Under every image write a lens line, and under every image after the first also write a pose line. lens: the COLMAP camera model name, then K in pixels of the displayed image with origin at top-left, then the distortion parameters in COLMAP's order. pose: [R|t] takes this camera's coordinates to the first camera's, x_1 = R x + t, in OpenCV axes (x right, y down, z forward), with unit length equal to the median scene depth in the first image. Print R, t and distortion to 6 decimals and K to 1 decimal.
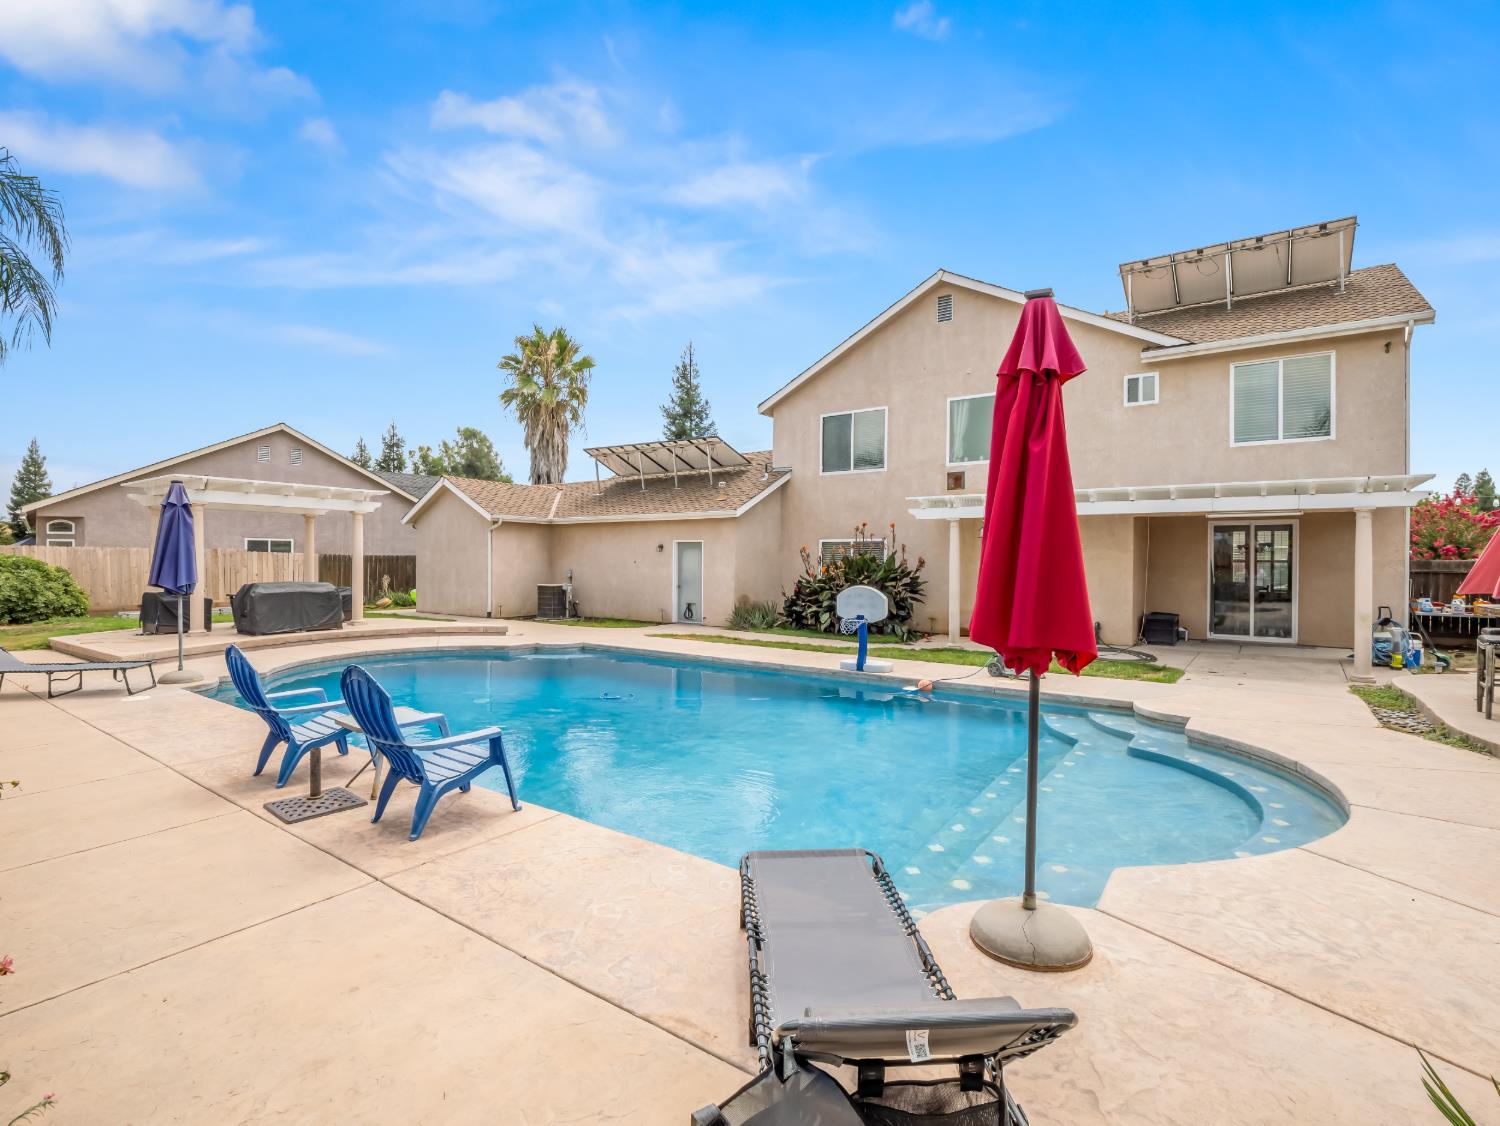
lens RADIAL K [[718.0, 0, 745.2], [0, 718.0, 554.4], [0, 0, 1]] dist [-0.002094, -0.000848]
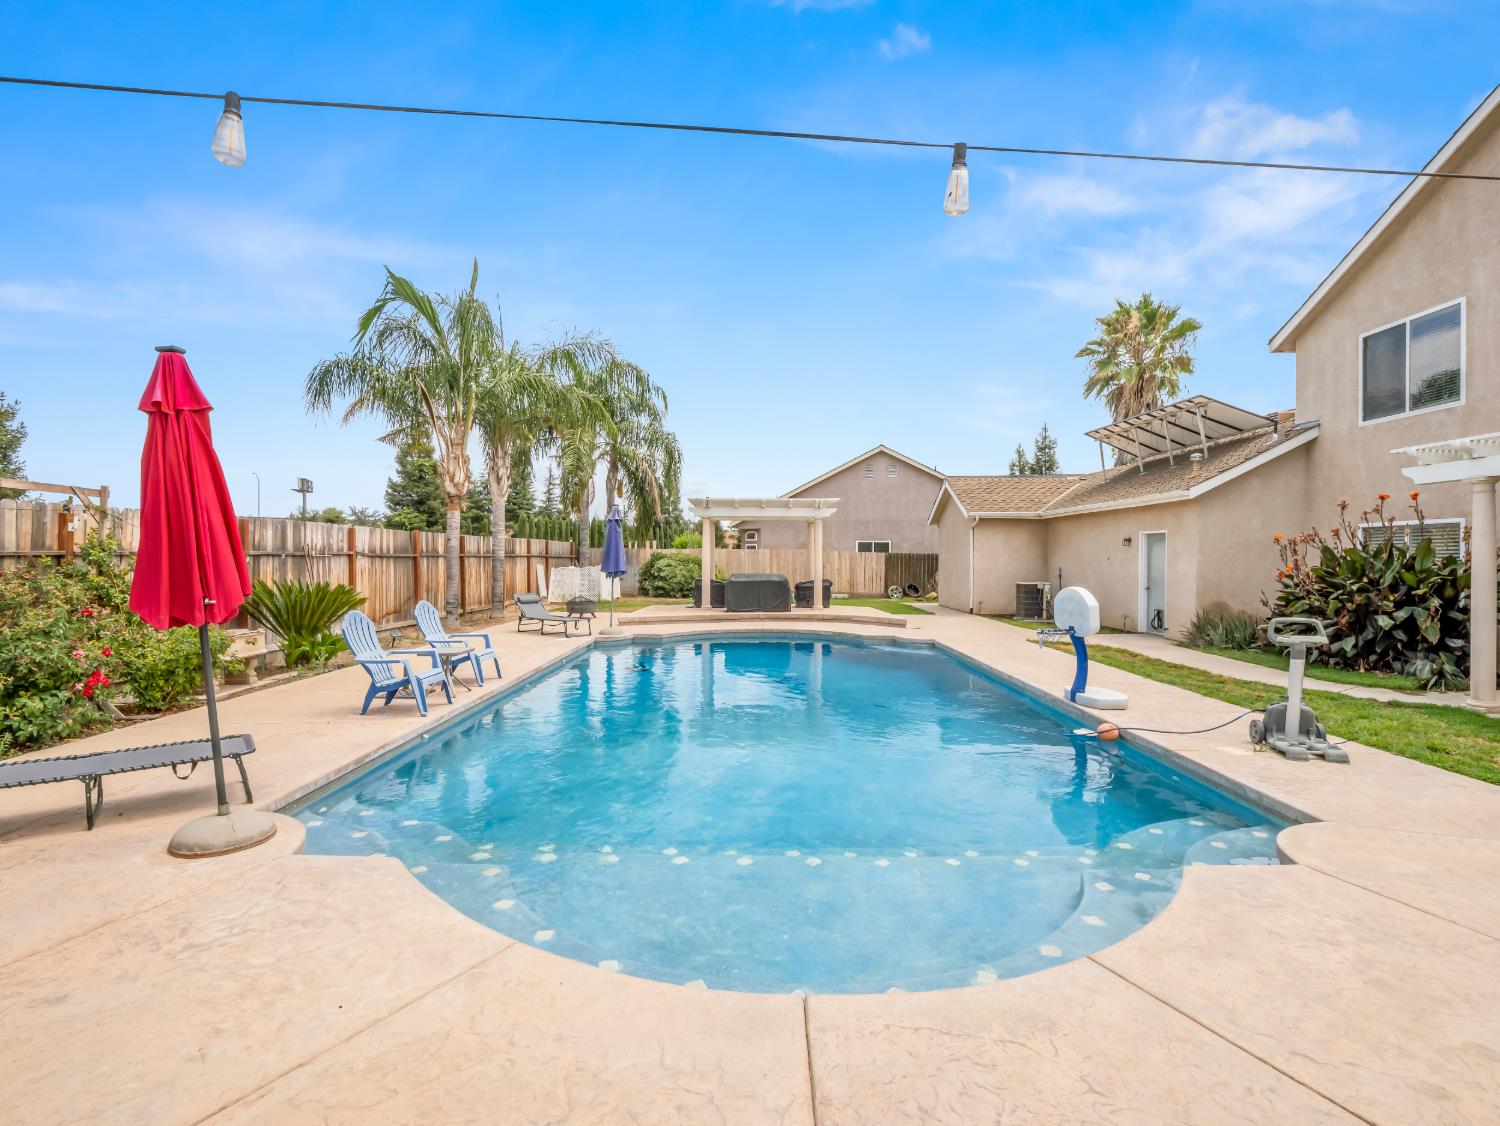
lens RADIAL K [[718.6, 0, 744.0], [0, 718.6, 554.8], [0, 0, 1]] dist [-0.019895, -0.000240]
pose [[0.578939, -0.006294, -0.815347, 0.301309], [0.005688, 0.999977, -0.003680, 0.007047], [0.815351, -0.002507, 0.578961, 0.159351]]
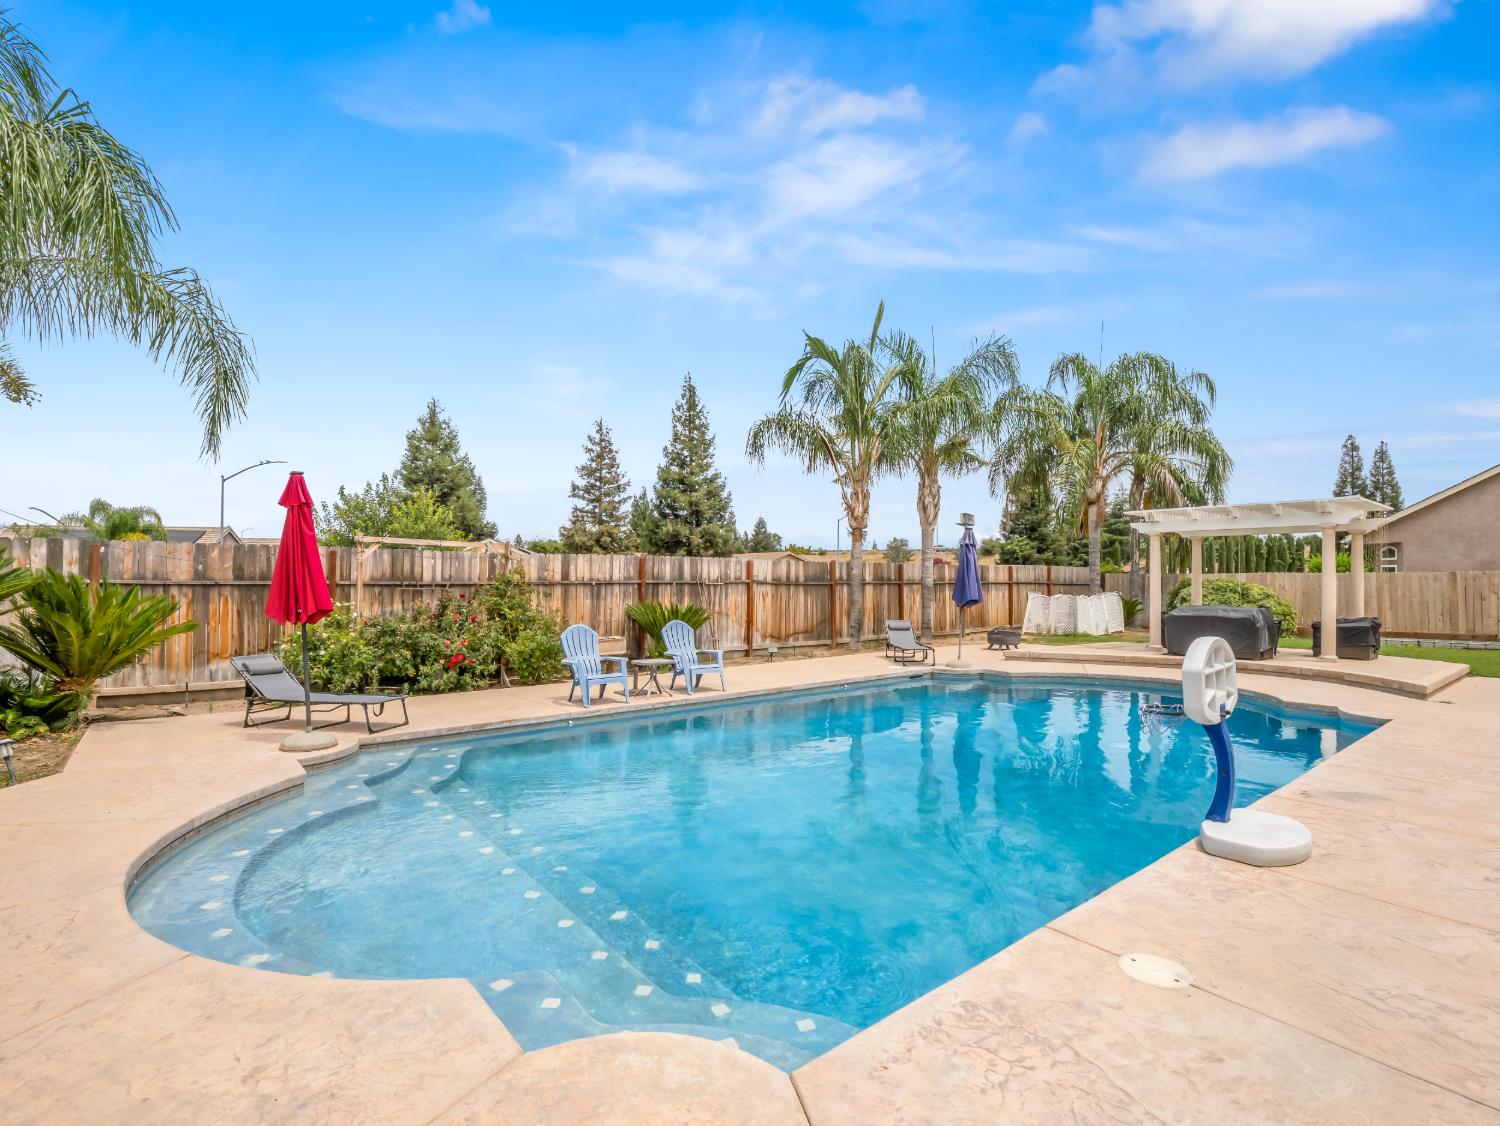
lens RADIAL K [[738.6, 0, 750.0], [0, 738.6, 563.0], [0, 0, 1]] dist [-0.004313, -0.000943]
pose [[-0.255604, -0.032017, -0.966251, 0.353543], [0.004314, 0.999404, -0.034256, 0.008885], [0.966772, -0.012924, -0.255314, 0.476818]]
